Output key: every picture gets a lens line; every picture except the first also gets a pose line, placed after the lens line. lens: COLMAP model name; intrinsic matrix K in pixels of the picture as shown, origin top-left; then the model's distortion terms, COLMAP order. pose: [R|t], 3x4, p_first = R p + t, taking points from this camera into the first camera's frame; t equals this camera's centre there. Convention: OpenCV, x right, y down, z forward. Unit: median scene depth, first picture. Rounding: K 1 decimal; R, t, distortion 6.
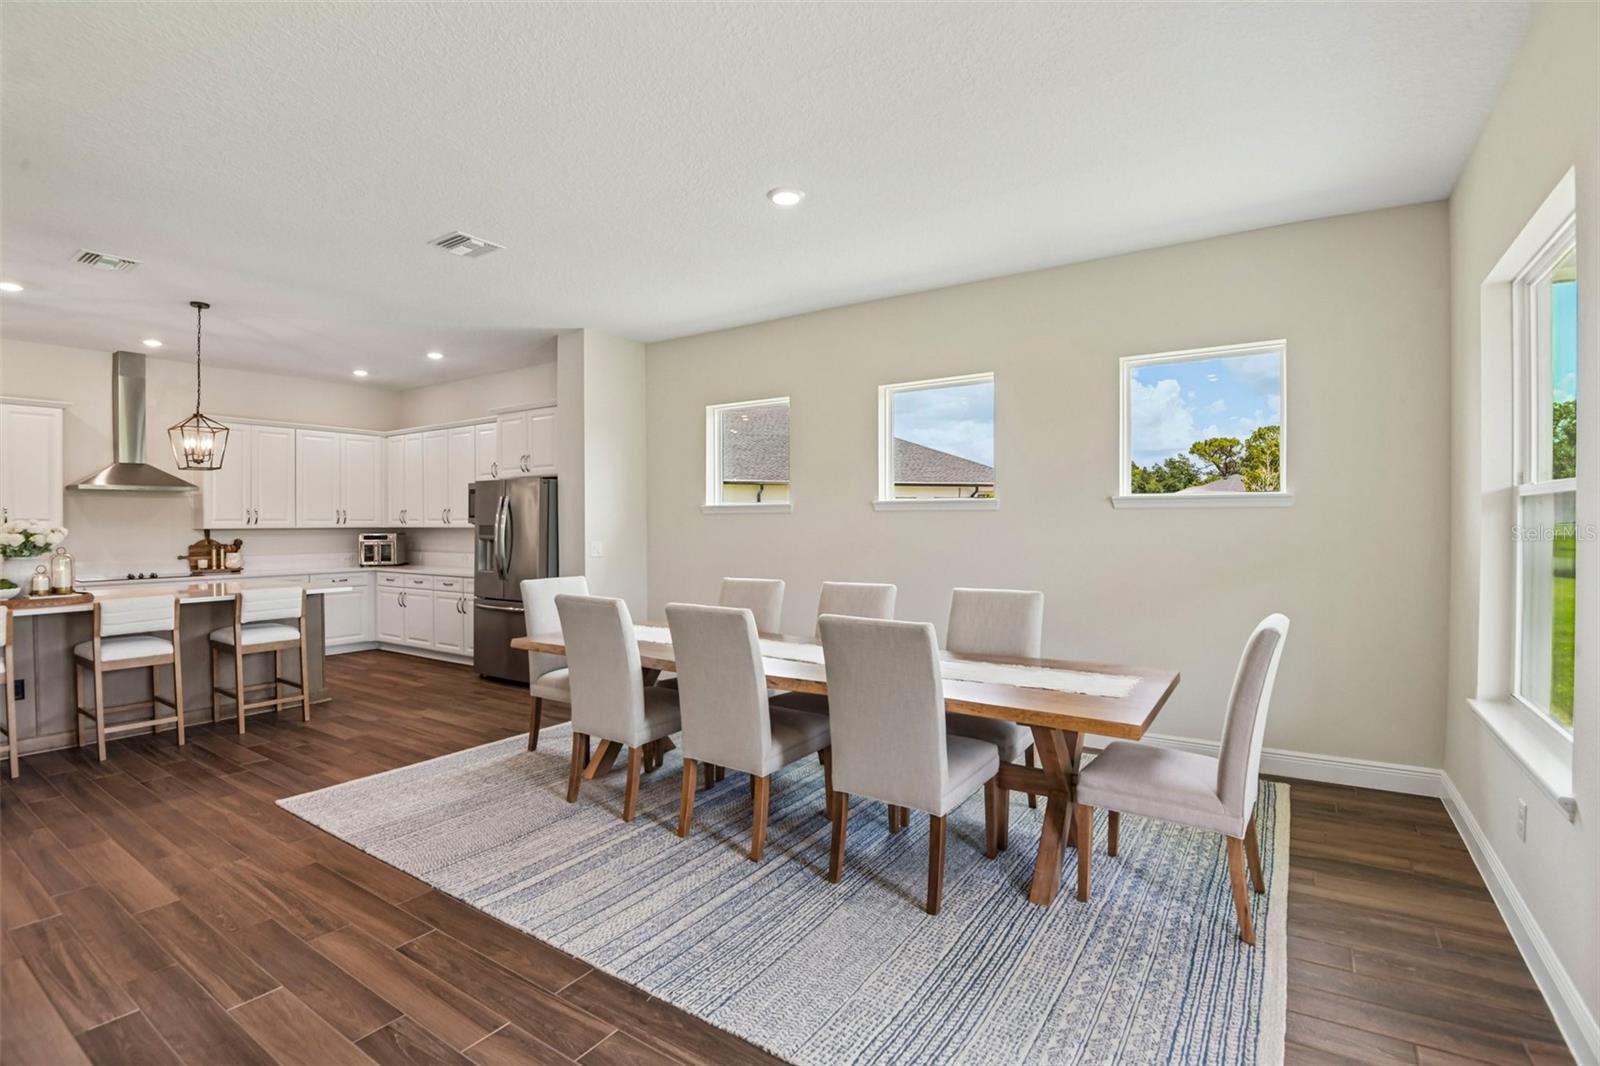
lens RADIAL K [[740.7, 0, 799.3], [0, 740.7, 521.9], [0, 0, 1]] dist [-0.012264, -0.023118]
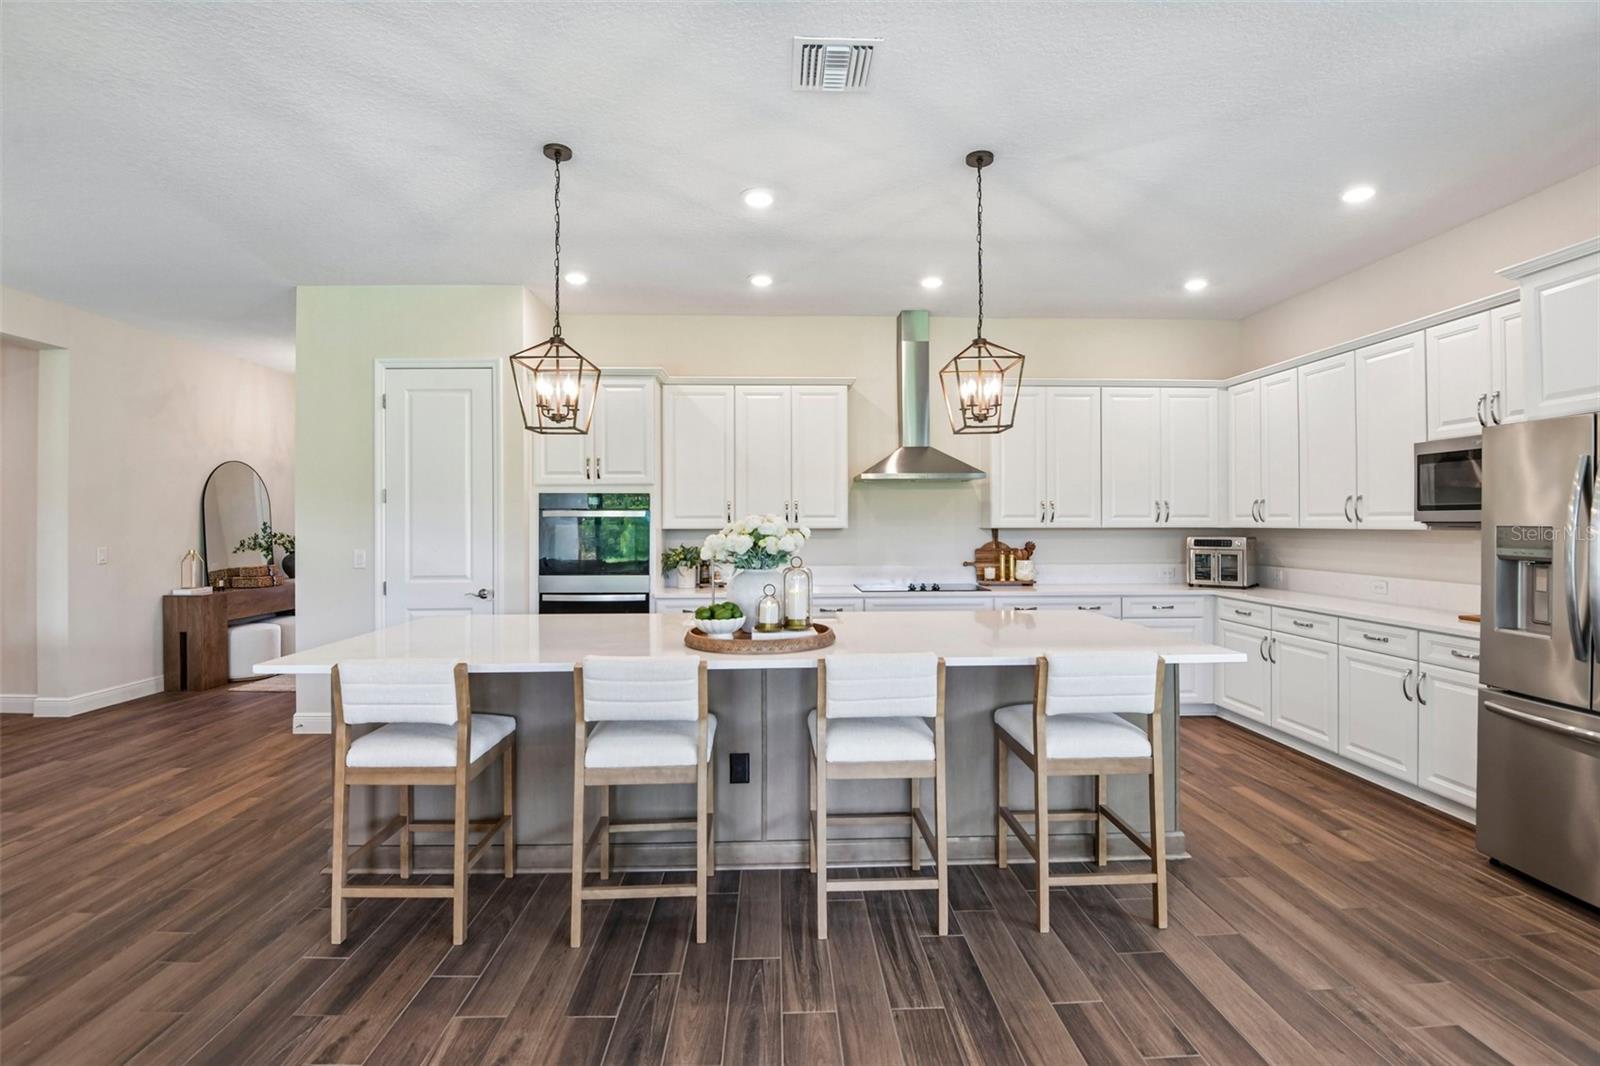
lens RADIAL K [[741.7, 0, 800.0], [0, 741.7, 524.9], [0, 0, 1]] dist [-0.001122, -0.022712]
pose [[0.586117, 0.005718, -0.810206, -0.402642], [-0.000808, 0.999979, 0.006474, 0.002021], [0.810226, -0.003140, 0.586109, 0.501267]]
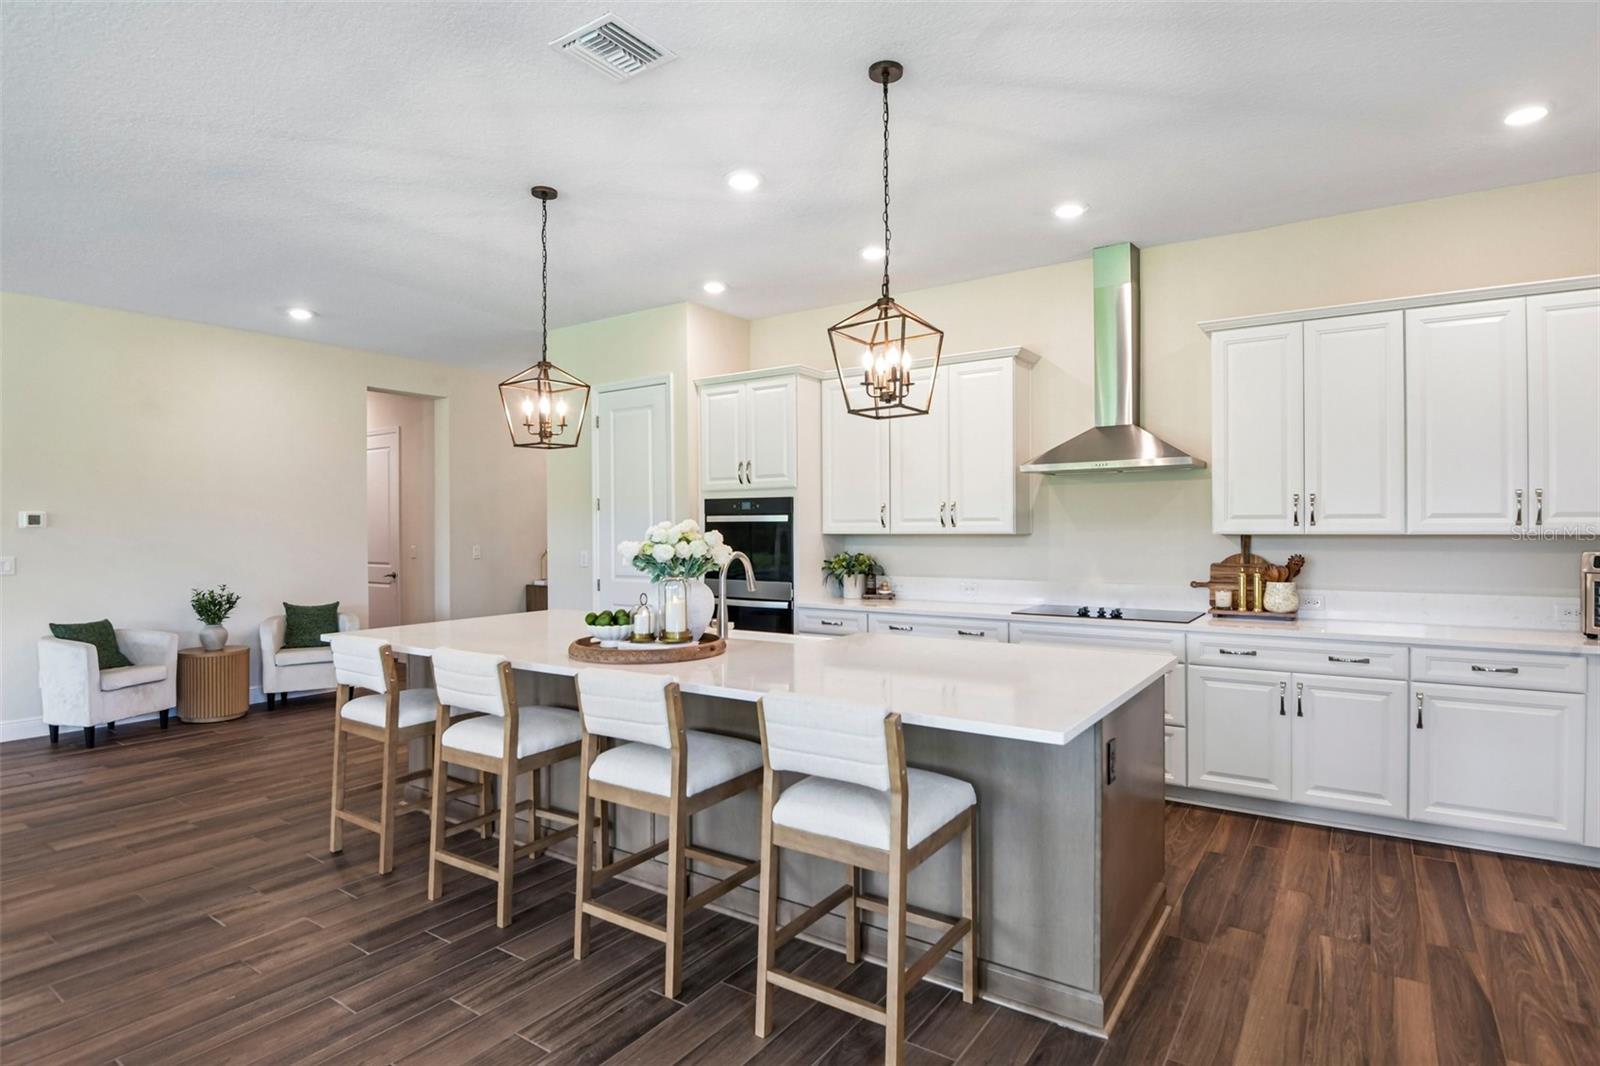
lens RADIAL K [[835.1, 0, 802.6], [0, 835.1, 528.6], [0, 0, 1]] dist [0.005112, -0.018273]
pose [[-0.009981, 0.007402, -0.999923, -0.264124], [0.004998, 0.999960, 0.007352, -0.000670], [0.999938, -0.004924, -0.010017, 0.923308]]
